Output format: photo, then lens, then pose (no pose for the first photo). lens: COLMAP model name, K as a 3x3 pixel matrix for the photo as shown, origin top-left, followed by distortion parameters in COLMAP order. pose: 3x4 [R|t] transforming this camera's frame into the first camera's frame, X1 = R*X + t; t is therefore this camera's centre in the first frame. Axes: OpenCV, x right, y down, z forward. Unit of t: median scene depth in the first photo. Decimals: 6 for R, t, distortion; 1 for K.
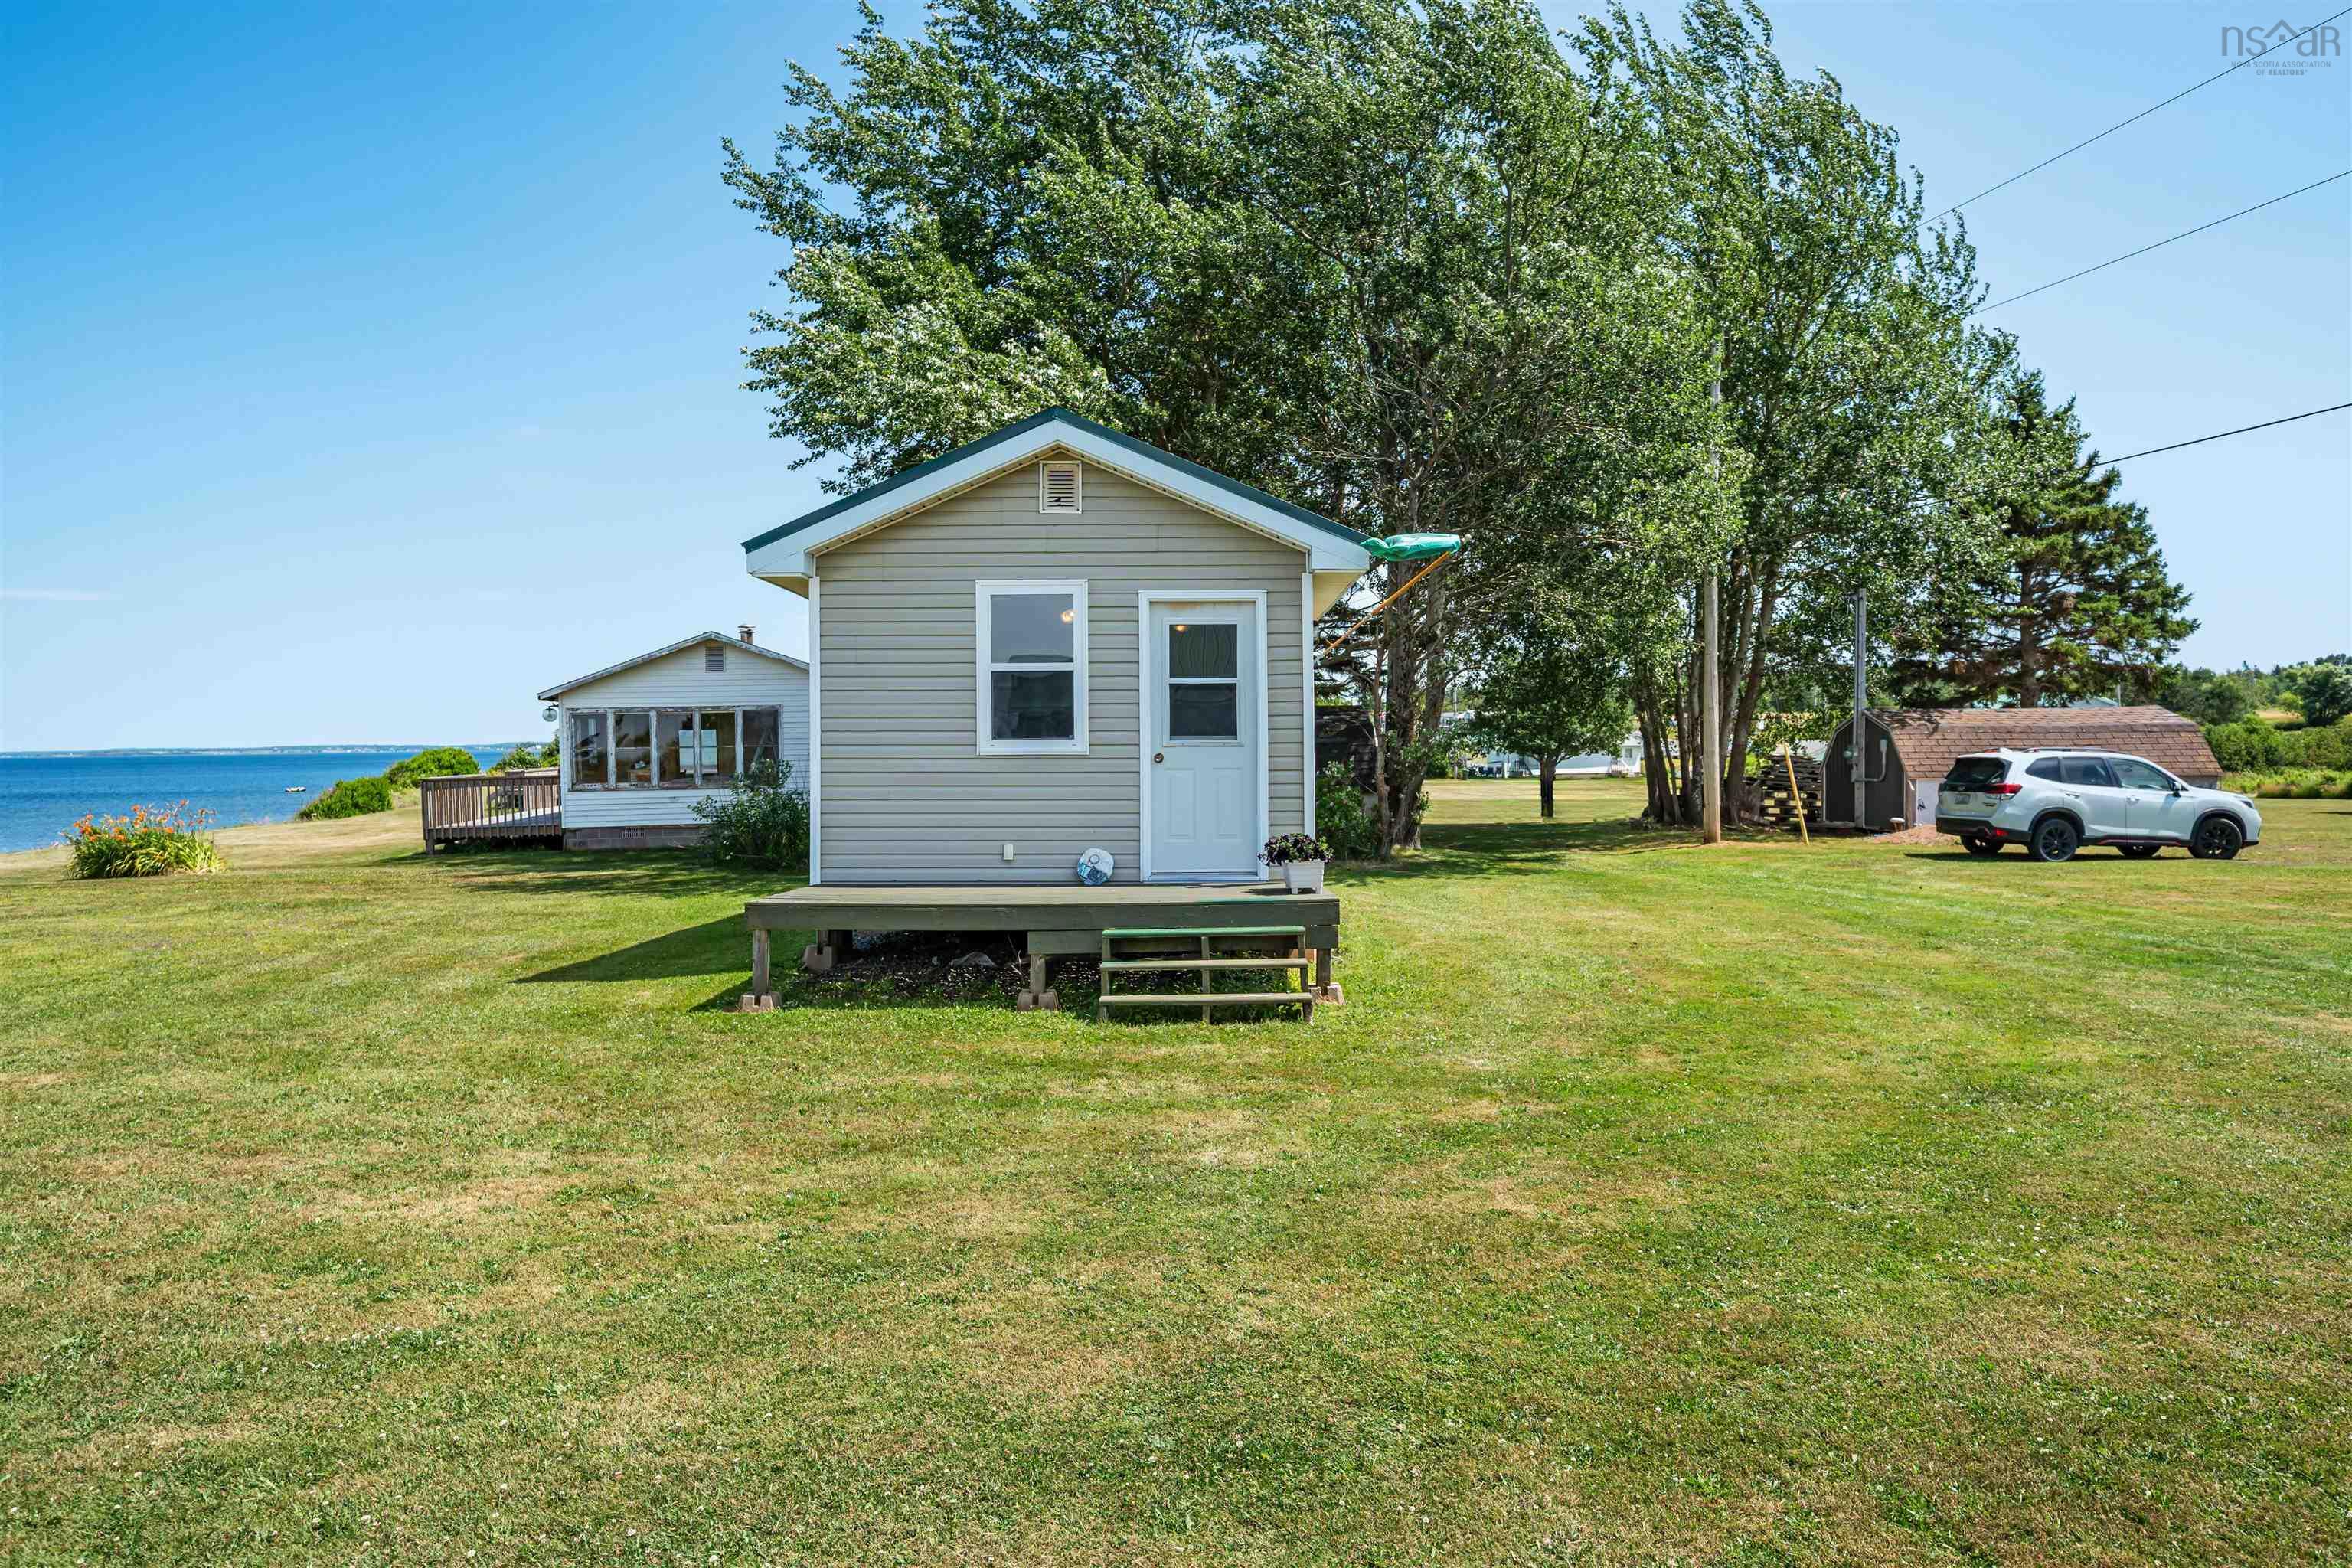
lens RADIAL K [[1632.0, 0, 1177.2], [0, 1632.0, 787.7], [0, 0, 1]] dist [-0.003235, -0.000648]
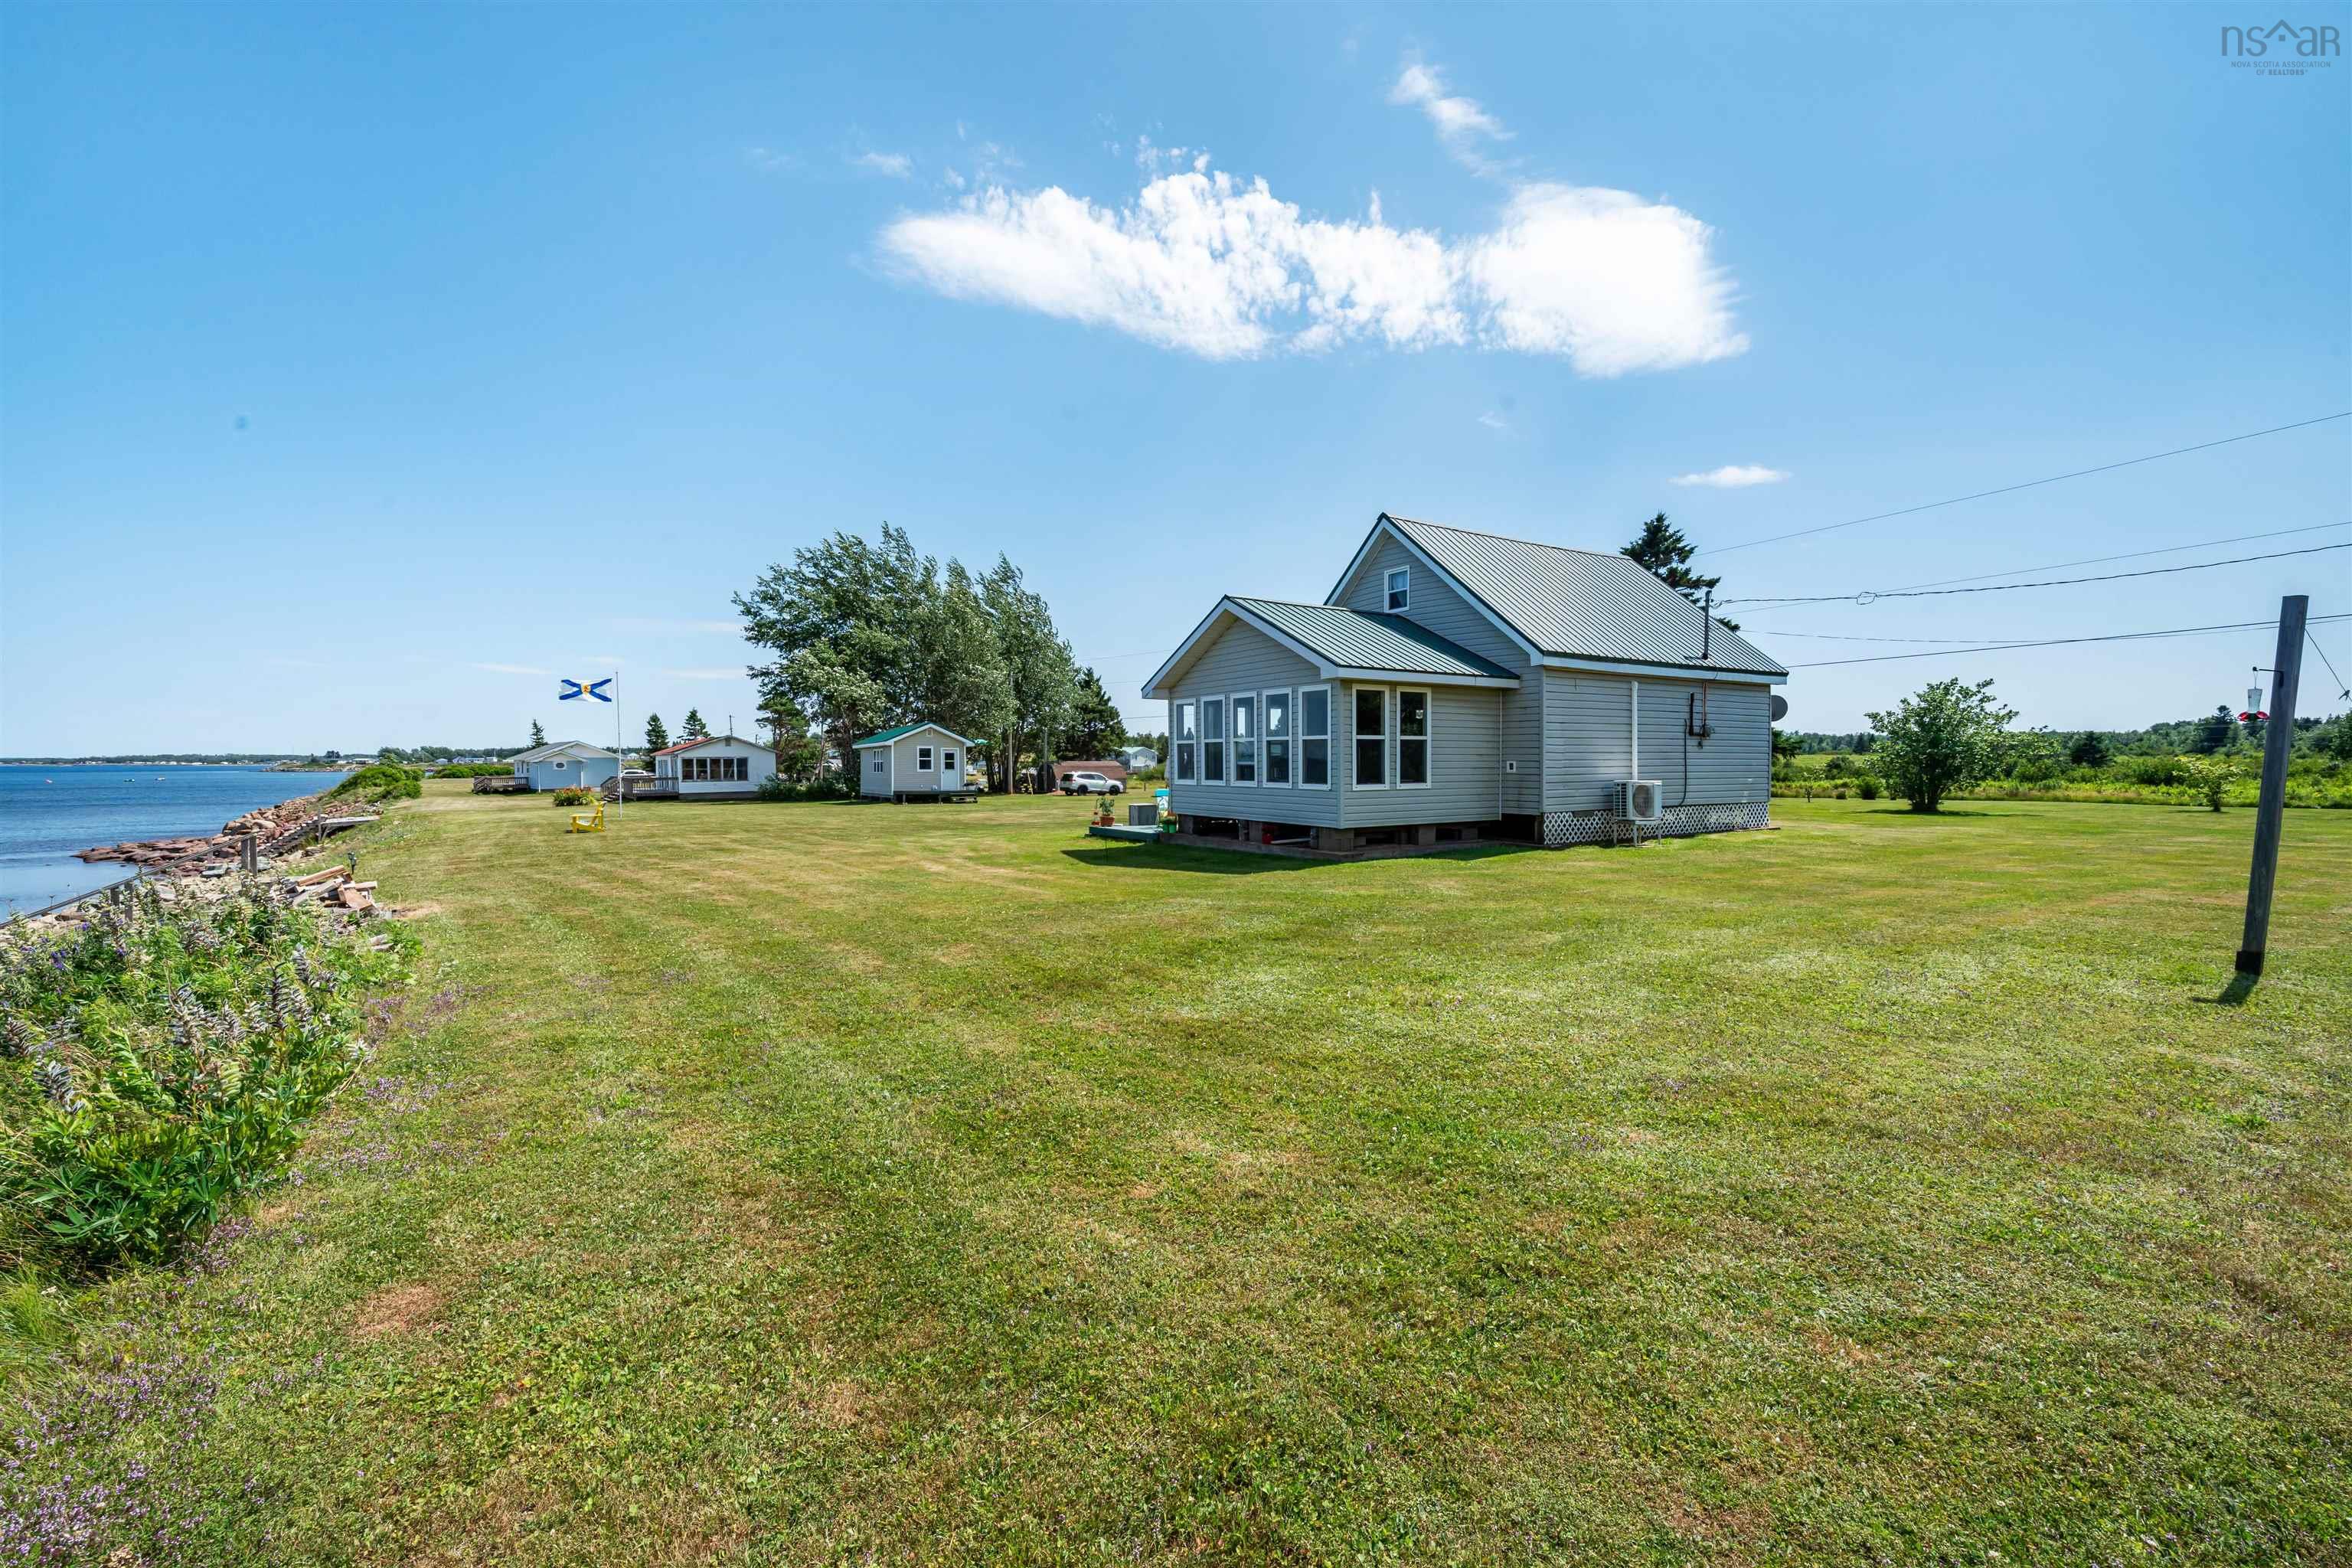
lens RADIAL K [[944.2, 0, 1175.6], [0, 944.2, 788.1], [0, 0, 1]] dist [0.004096, 0.000335]
pose [[0.866684, -0.002599, 0.498850, -0.466643], [0.005089, 0.999980, -0.003631, 0.027378], [-0.498831, 0.005686, 0.866681, -1.185247]]
